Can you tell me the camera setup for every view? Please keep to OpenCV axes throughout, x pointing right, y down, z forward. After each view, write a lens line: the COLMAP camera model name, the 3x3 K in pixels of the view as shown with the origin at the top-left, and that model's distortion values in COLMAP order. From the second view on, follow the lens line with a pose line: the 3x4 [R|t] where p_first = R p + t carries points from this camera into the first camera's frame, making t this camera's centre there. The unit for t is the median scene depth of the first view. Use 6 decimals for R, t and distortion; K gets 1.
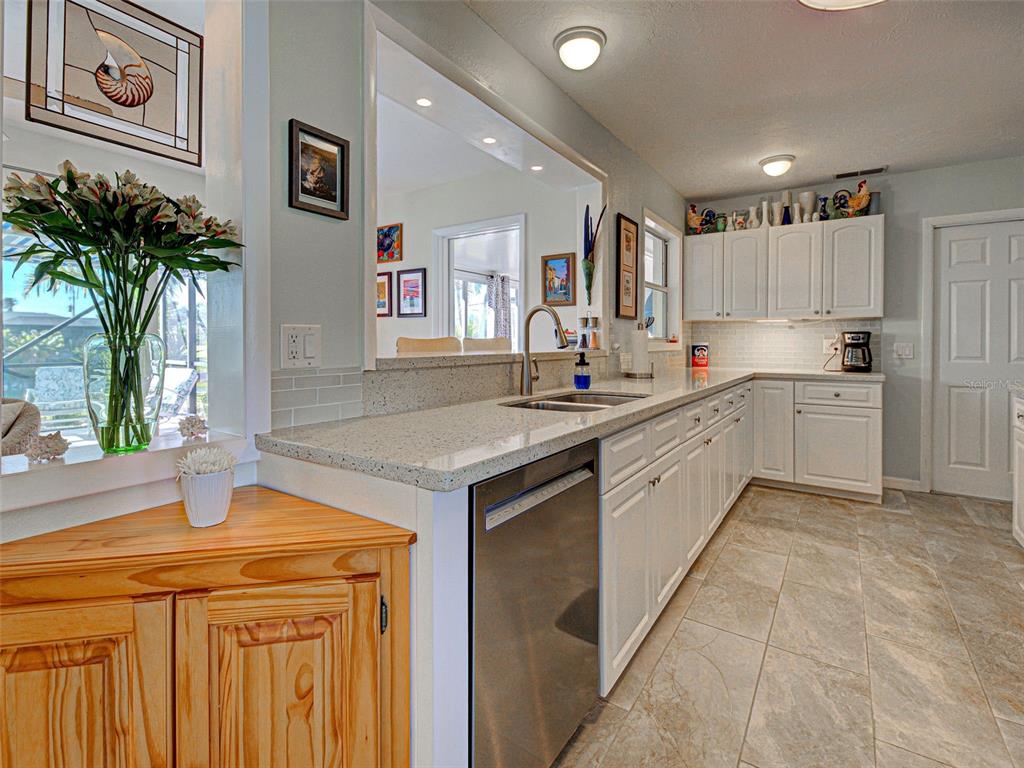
lens RADIAL K [[500.5, 0, 510.8], [0, 500.5, 348.8], [0, 0, 1]] dist [-0.002002, -0.001240]
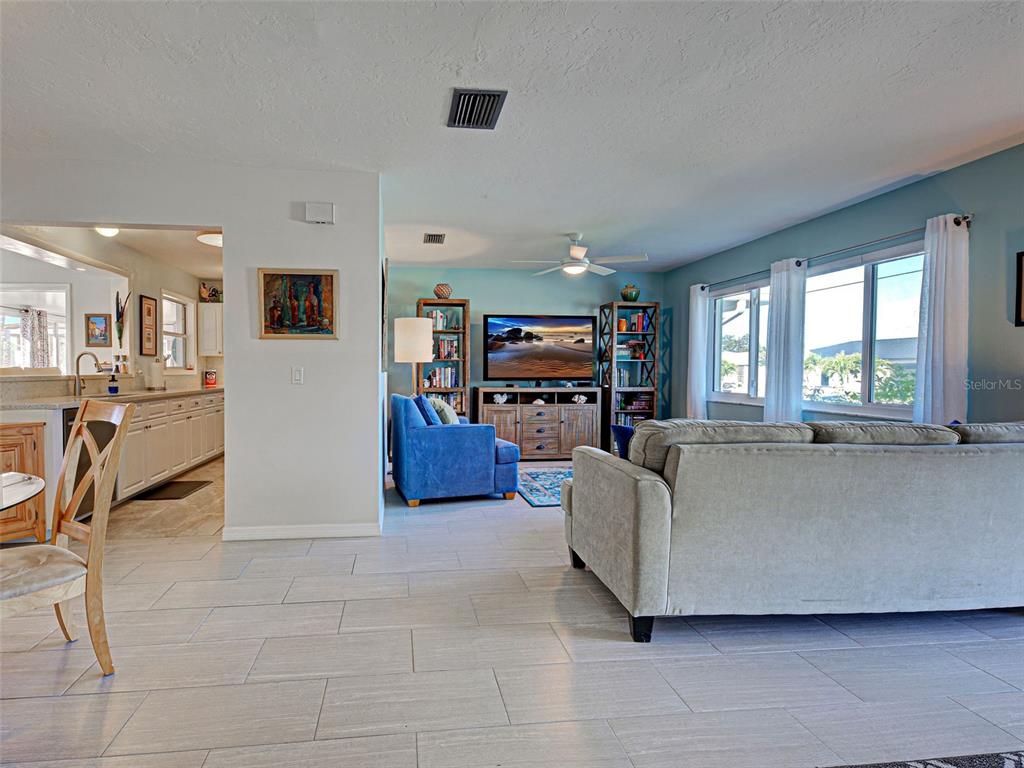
lens RADIAL K [[487.2, 0, 464.7], [0, 487.2, 381.9], [0, 0, 1]] dist [0.000271, 0.000226]
pose [[0.747419, -0.018843, 0.664086, -0.070724], [0.011330, 0.999814, 0.015617, 0.015705], [-0.664257, -0.004149, 0.747493, -0.994807]]
